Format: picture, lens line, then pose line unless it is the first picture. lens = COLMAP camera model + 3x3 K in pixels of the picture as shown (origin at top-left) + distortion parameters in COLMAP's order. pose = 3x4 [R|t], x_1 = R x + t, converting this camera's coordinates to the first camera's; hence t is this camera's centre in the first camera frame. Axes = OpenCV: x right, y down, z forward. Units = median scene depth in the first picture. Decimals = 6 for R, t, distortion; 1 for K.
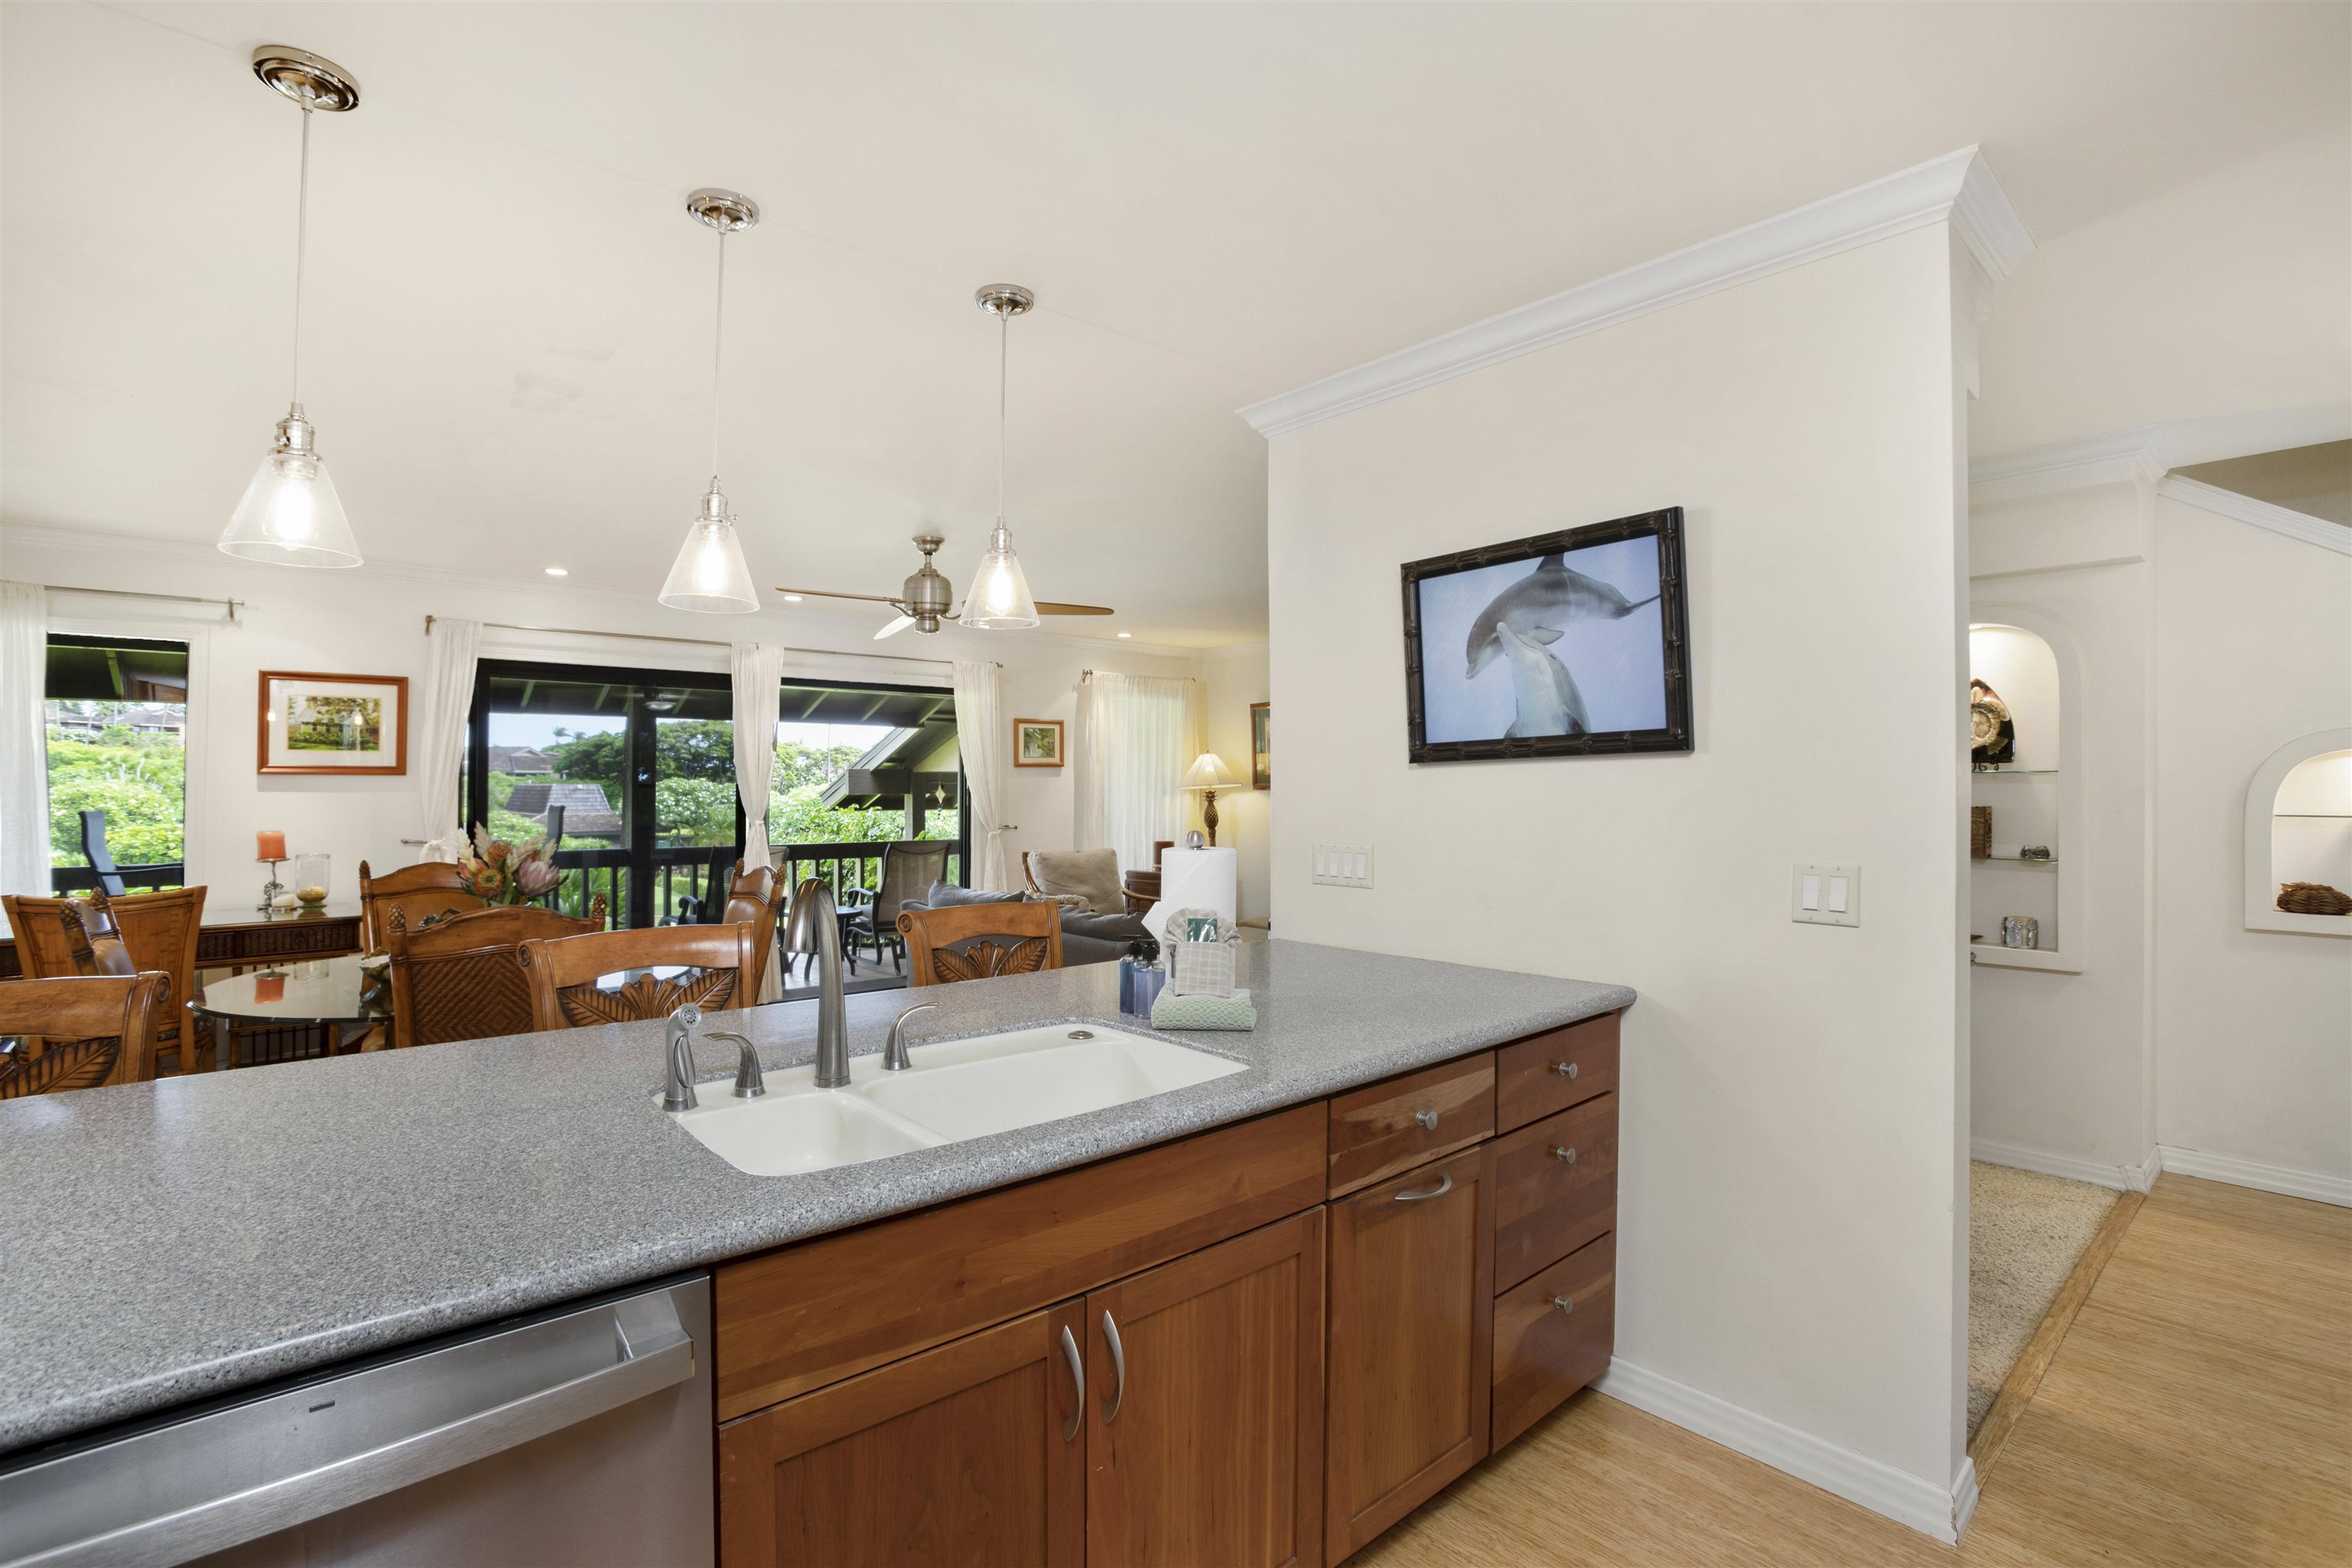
lens RADIAL K [[1075.4, 0, 1180.1], [0, 1075.4, 780.8], [0, 0, 1]] dist [-0.056580, 0.003863]
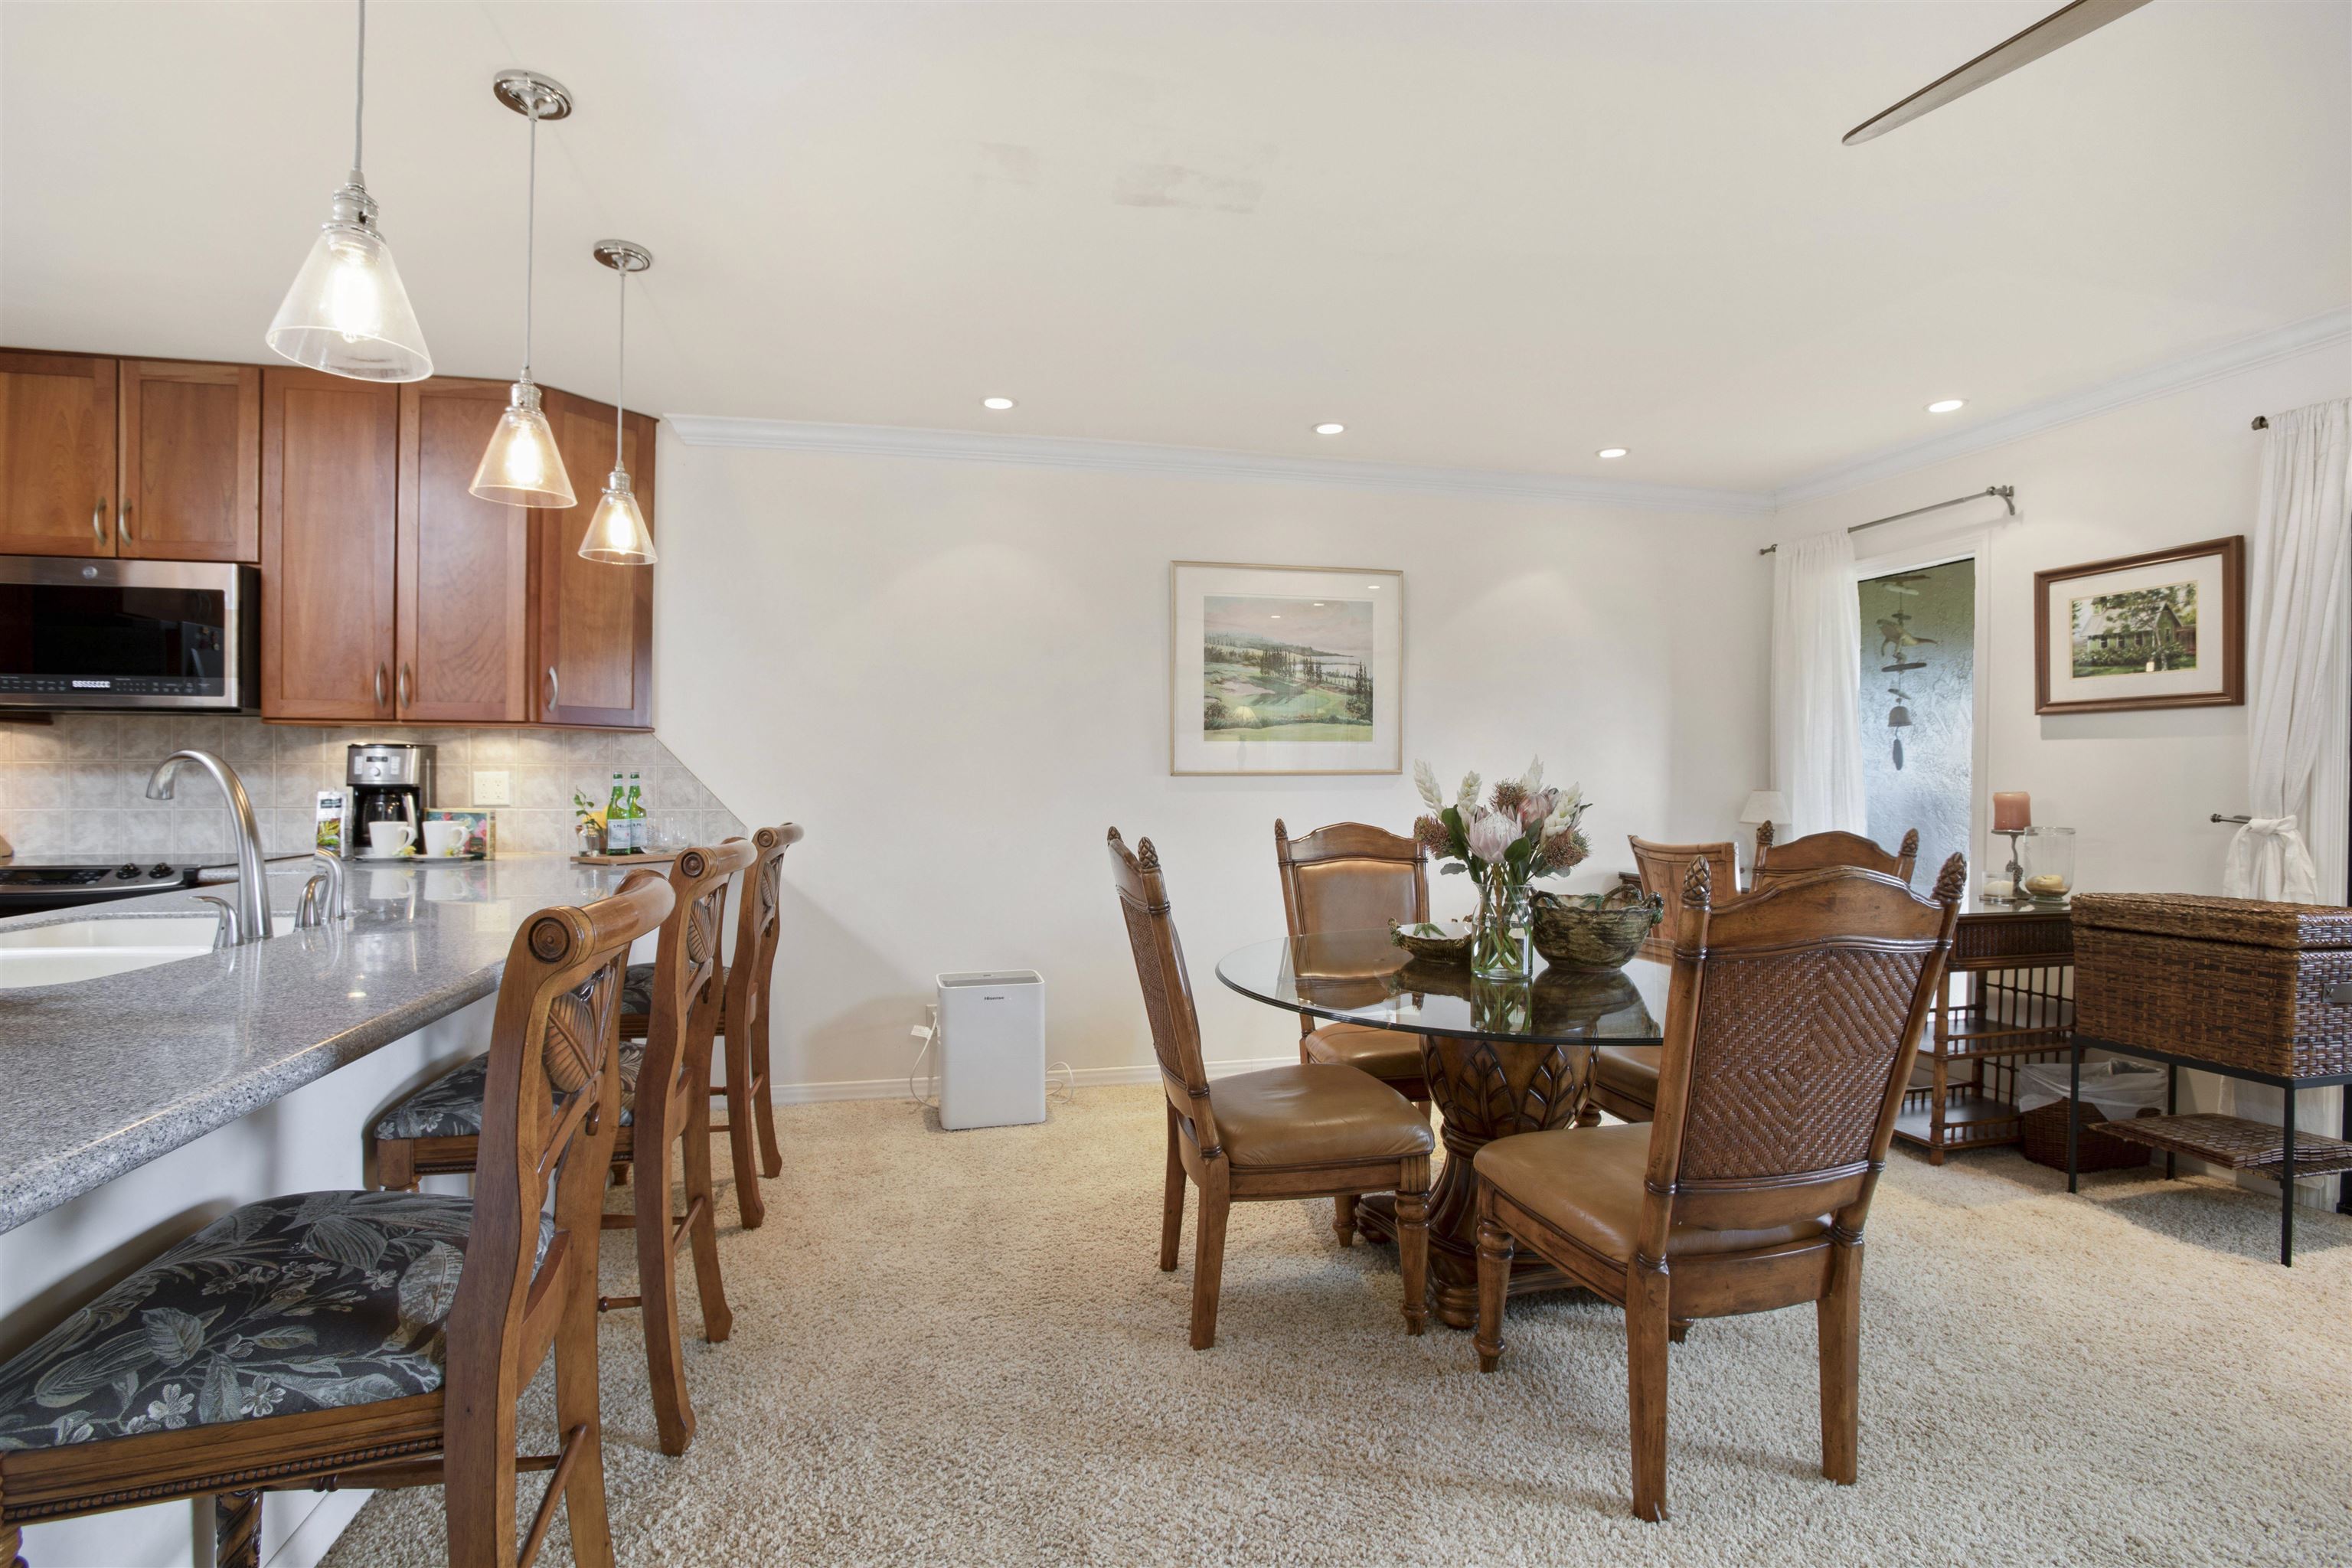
lens RADIAL K [[1103.9, 0, 1141.7], [0, 1103.9, 788.5], [0, 0, 1]] dist [-0.033971, 0.014262]
pose [[-0.483385, 0.000099, -0.875408, 0.081612], [-0.011479, 0.999913, 0.006452, 0.044670], [0.875333, 0.013168, -0.483342, 0.765888]]
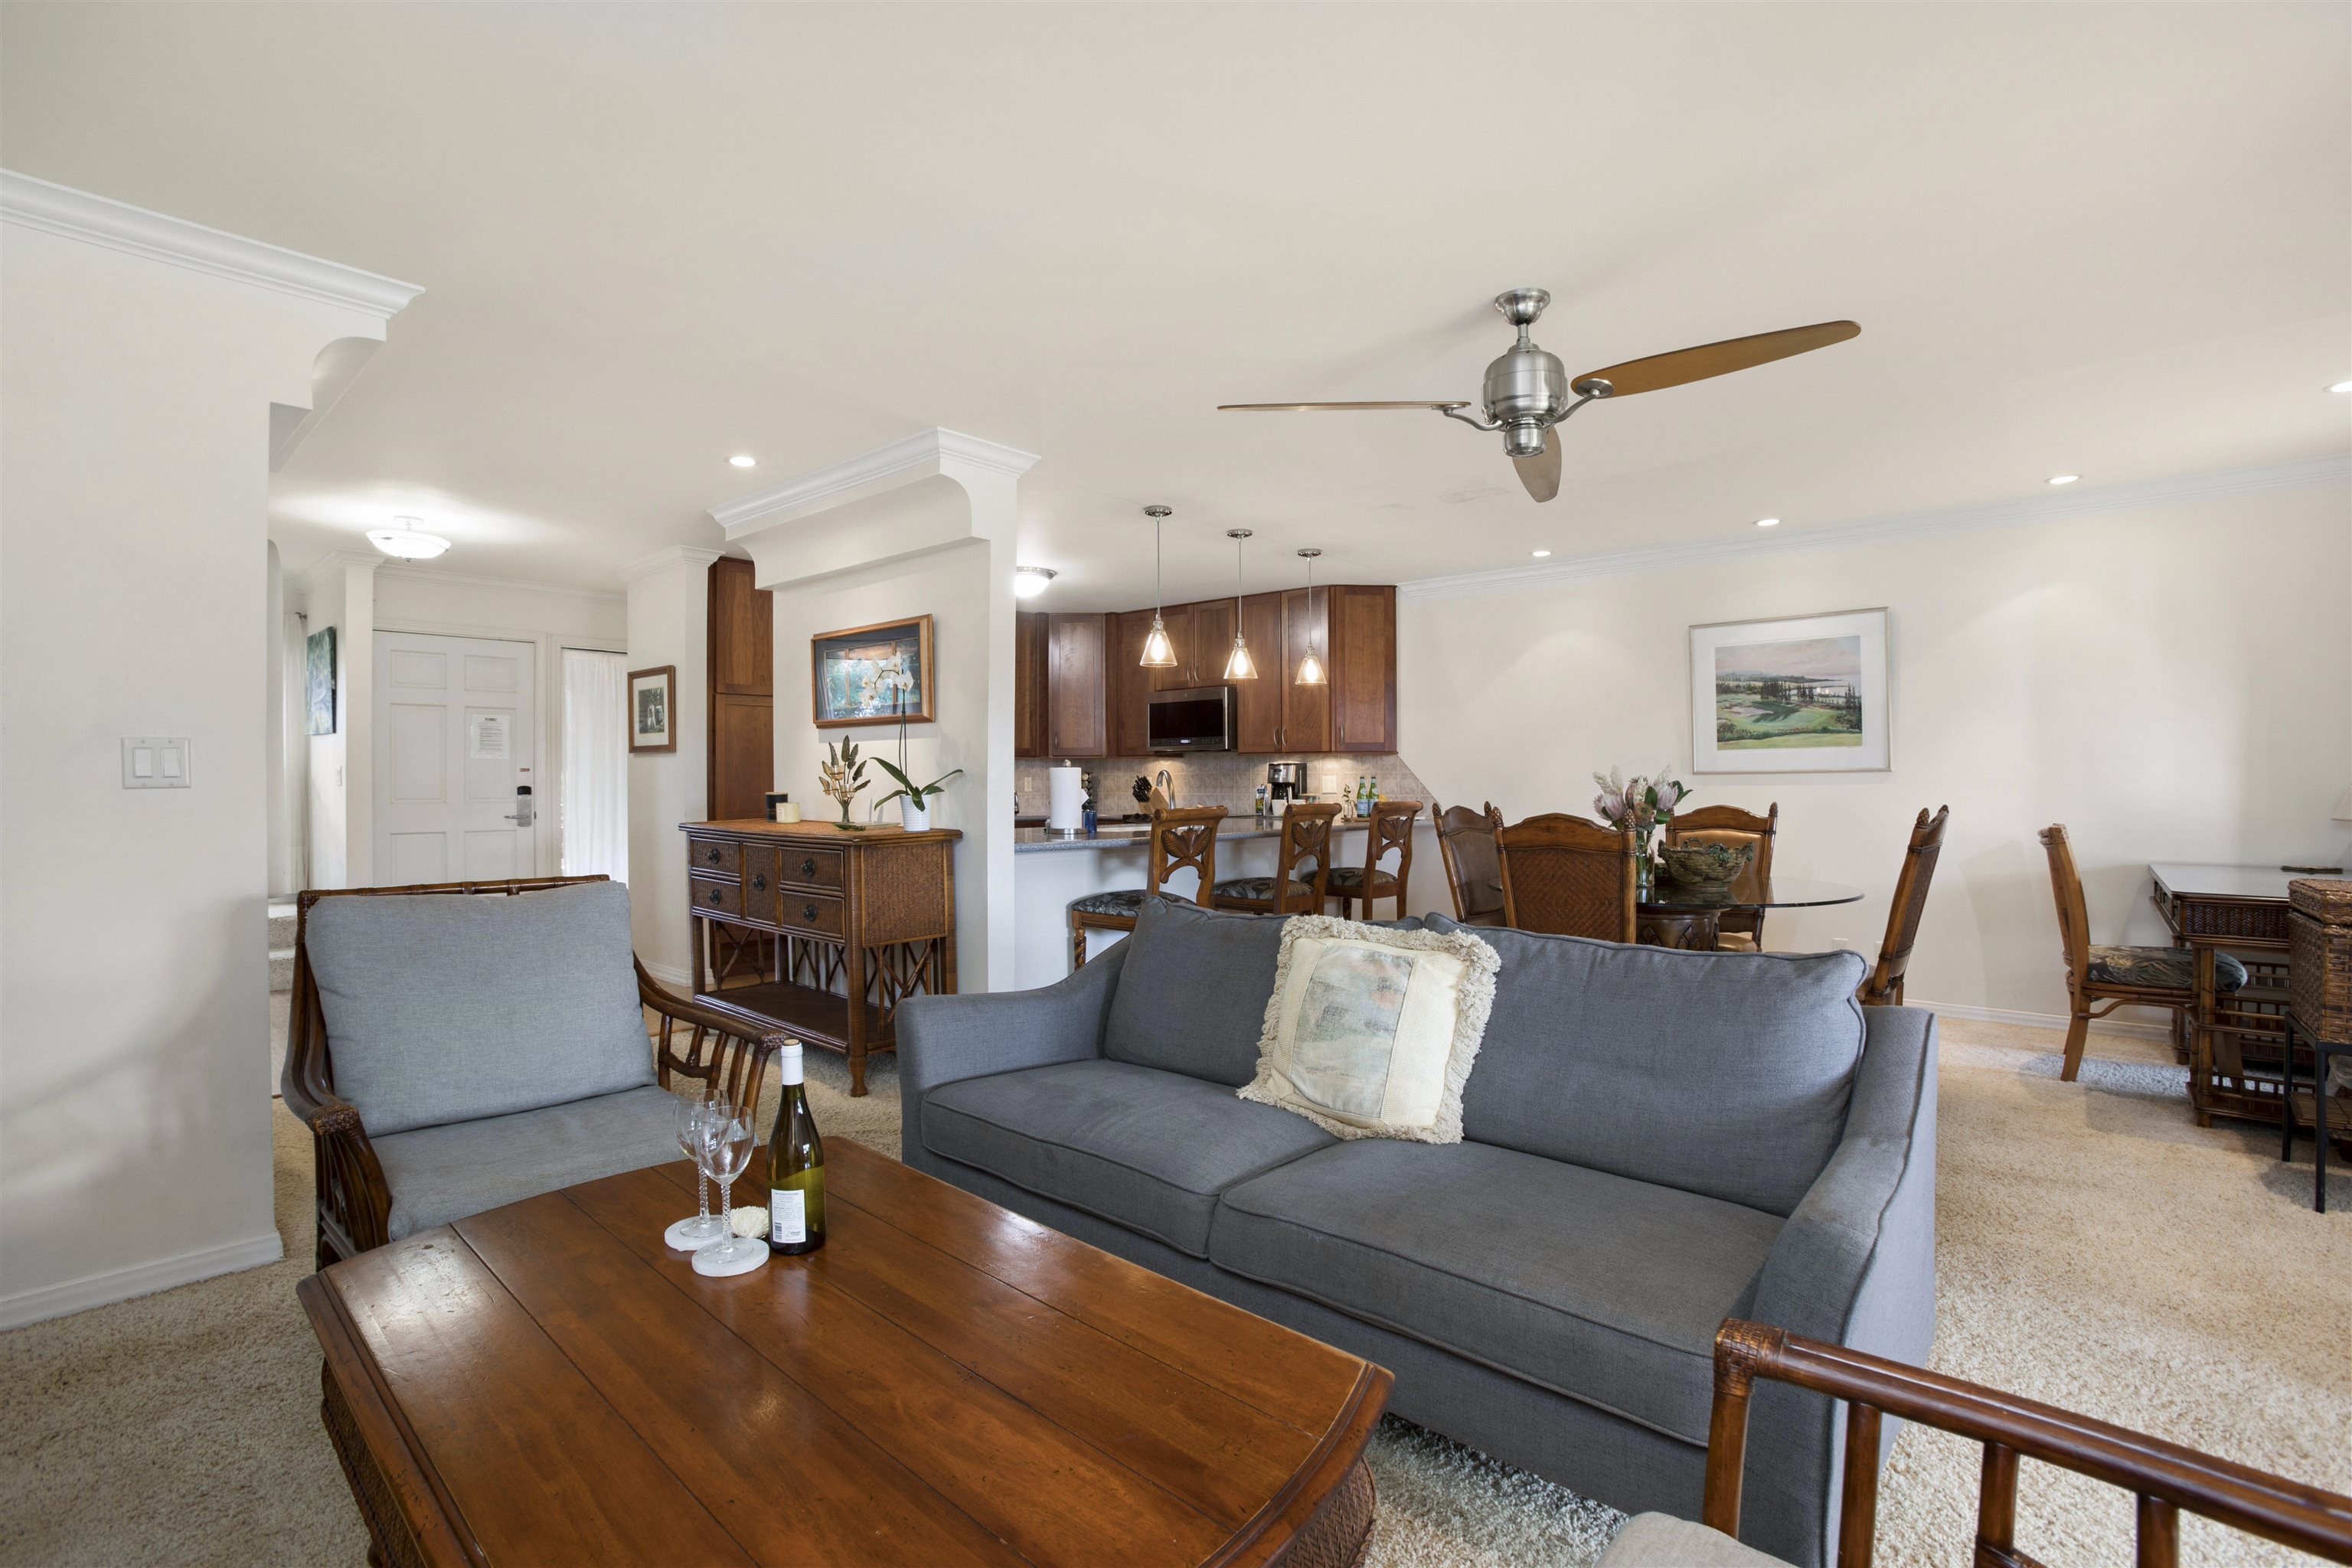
lens RADIAL K [[1103.9, 0, 1174.4], [0, 1103.9, 789.6], [0, 0, 1]] dist [-0.033971, 0.014262]
pose [[-0.989347, -0.002445, -0.145558, 0.070351], [-0.004249, 0.999918, 0.012088, 0.044499], [0.145516, 0.012578, -0.989276, 1.440649]]
